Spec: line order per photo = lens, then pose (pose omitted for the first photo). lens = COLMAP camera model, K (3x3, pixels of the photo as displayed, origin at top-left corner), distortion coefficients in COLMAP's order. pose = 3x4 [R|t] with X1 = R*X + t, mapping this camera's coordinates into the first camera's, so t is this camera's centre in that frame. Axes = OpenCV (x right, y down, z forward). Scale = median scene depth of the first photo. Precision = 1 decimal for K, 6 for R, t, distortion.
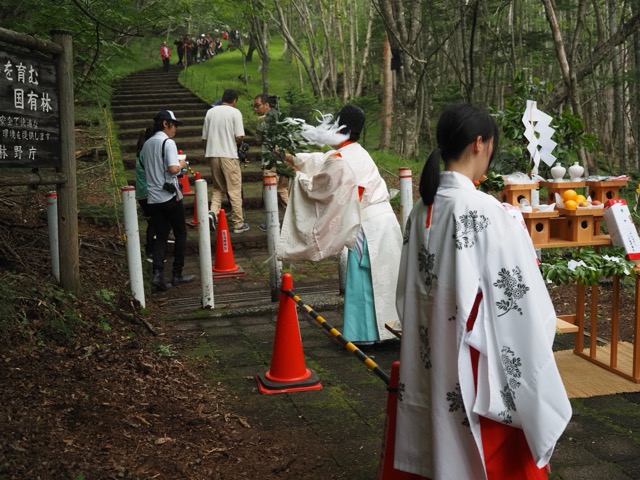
lens RADIAL K [[858.2, 0, 325.9], [0, 858.2, 257.1], [0, 0, 1]] dist [0.008756, 0.000000]
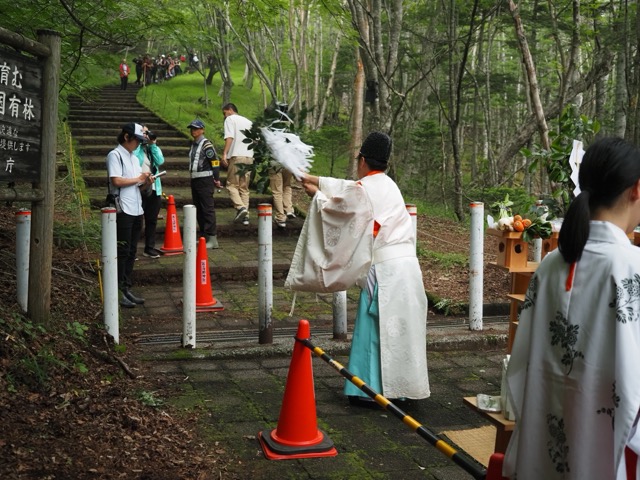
lens RADIAL K [[858.2, 0, 319.2], [0, 858.2, 235.2], [0, 0, 1]] dist [0.008756, 0.000000]
pose [[0.996630, 0.055002, 0.060862, -0.070737], [-0.051284, 0.996817, -0.061044, -0.011224], [-0.064026, 0.057717, 0.996278, 0.101471]]
